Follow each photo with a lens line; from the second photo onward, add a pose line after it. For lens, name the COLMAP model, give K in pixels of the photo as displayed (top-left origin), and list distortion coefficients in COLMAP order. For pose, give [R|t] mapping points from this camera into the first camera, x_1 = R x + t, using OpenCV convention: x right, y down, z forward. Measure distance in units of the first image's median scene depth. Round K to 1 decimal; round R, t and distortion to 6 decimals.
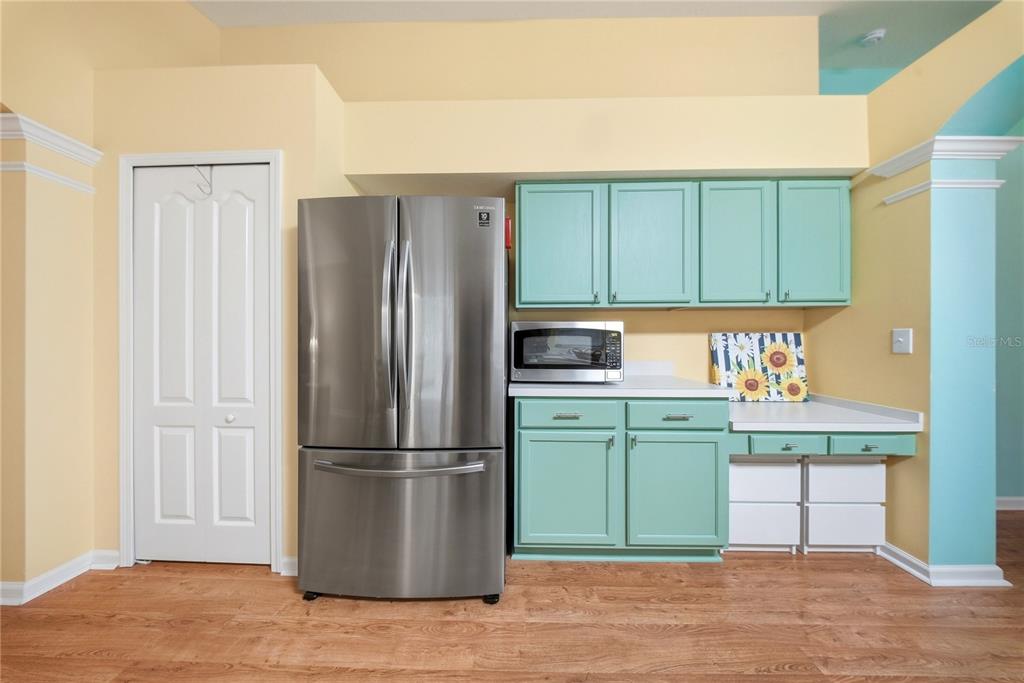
lens RADIAL K [[310.7, 0, 516.4], [0, 310.7, 341.4], [0, 0, 1]] dist [-0.001969, -0.000266]
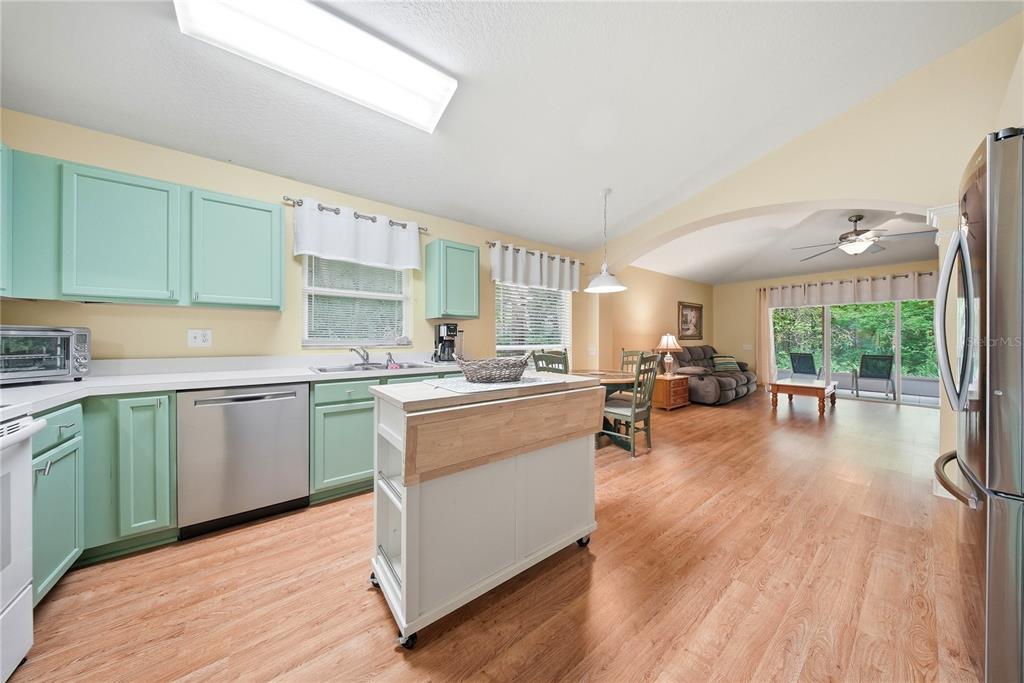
lens RADIAL K [[310.7, 0, 510.5], [0, 310.7, 337.7], [0, 0, 1]] dist [-0.001969, -0.000266]
pose [[-0.789503, -0.003057, -0.613739, 1.043574], [0.001763, 0.999972, -0.007248, 0.011517], [0.613744, -0.006805, -0.789475, 0.767309]]
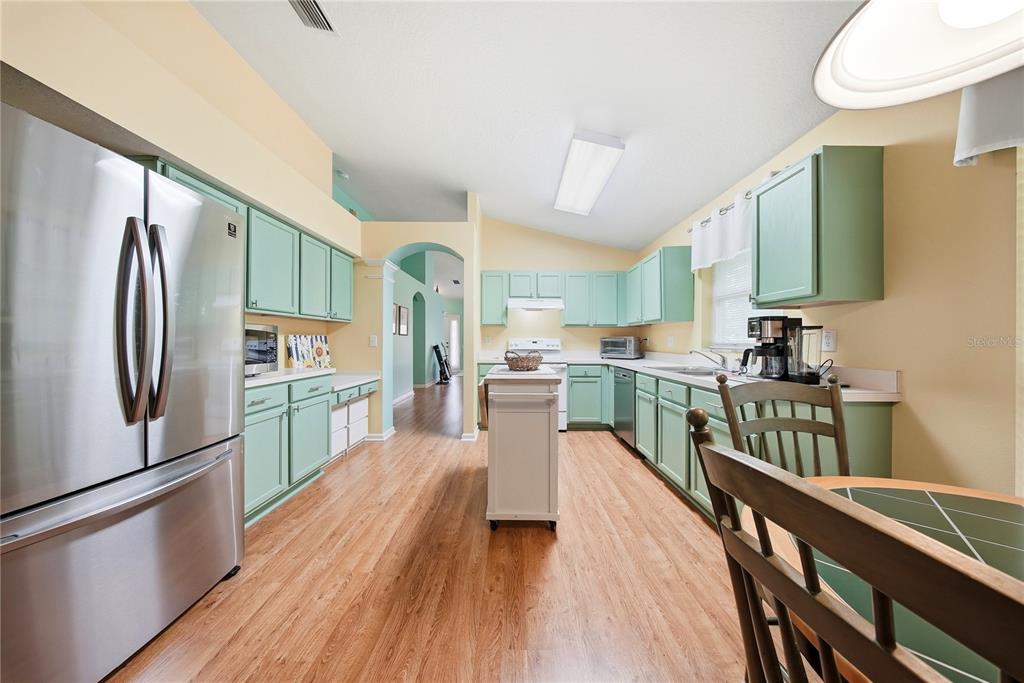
lens RADIAL K [[310.7, 0, 512.1], [0, 310.7, 338.9], [0, 0, 1]] dist [-0.001969, -0.000266]
pose [[-0.012120, 0.008738, 0.999888, -1.047632], [-0.007232, 0.999935, -0.008826, -0.004160], [-0.999900, -0.007338, -0.012056, 0.013111]]
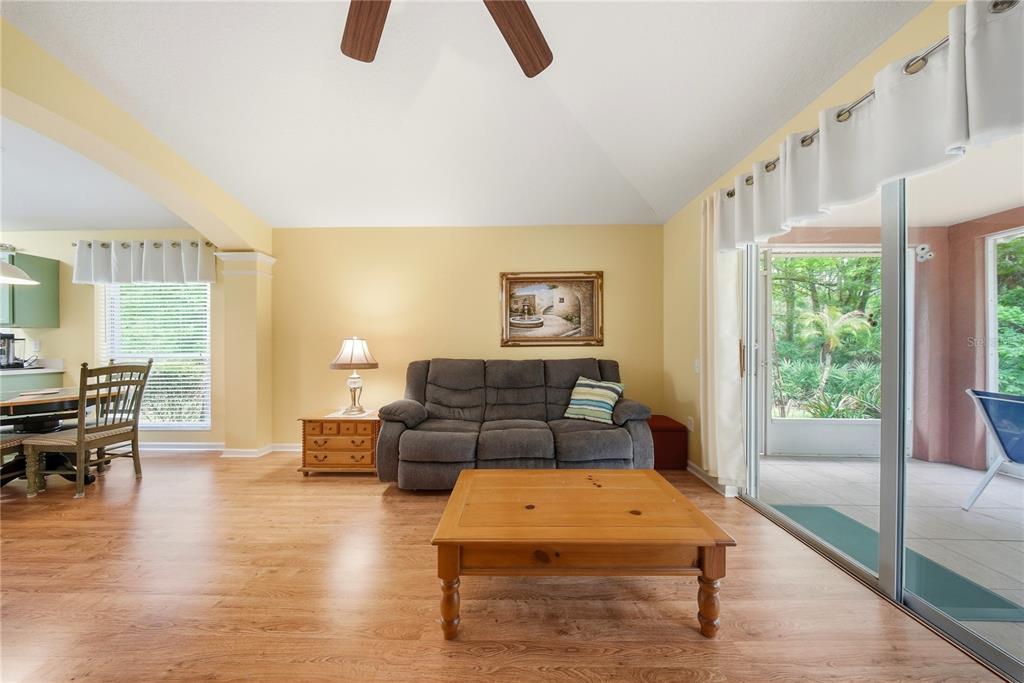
lens RADIAL K [[310.7, 0, 515.9], [0, 310.7, 343.1], [0, 0, 1]] dist [-0.001969, -0.000266]
pose [[-0.999965, 0.007678, 0.003217, -3.342668], [0.007667, 0.999965, -0.003364, -0.002175], [-0.003242, -0.003339, -0.999989, 1.037517]]
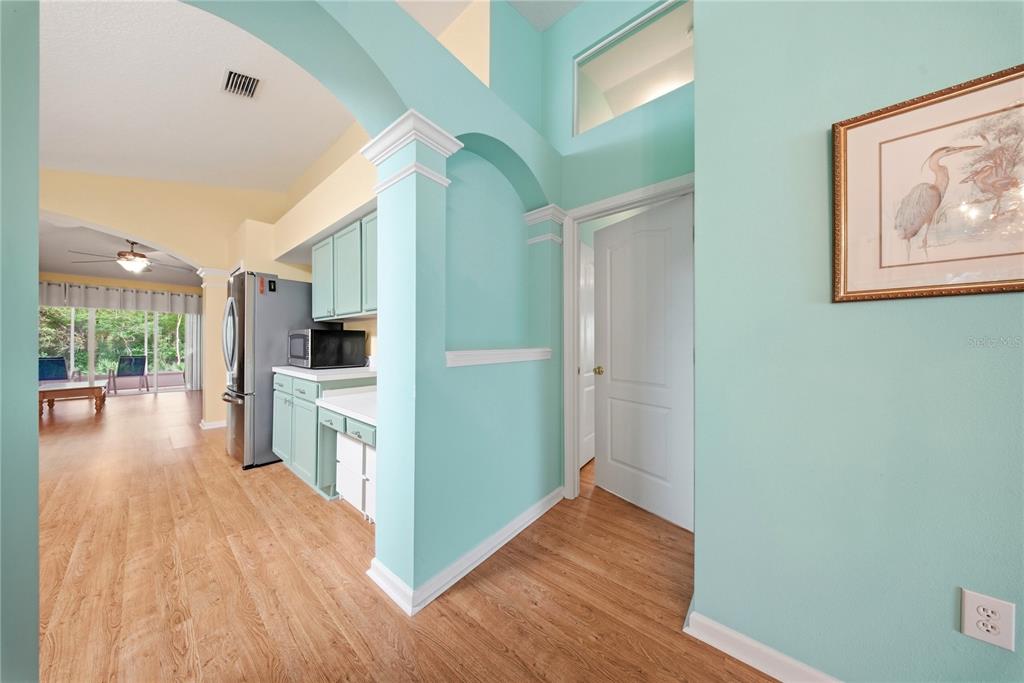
lens RADIAL K [[310.7, 0, 508.1], [0, 310.7, 341.2], [0, 0, 1]] dist [-0.001969, -0.000266]
pose [[0.774023, -0.000010, -0.633157, 2.211808], [-0.002548, 0.999992, -0.003130, -0.001379], [0.633152, 0.004036, 0.774017, 0.442366]]
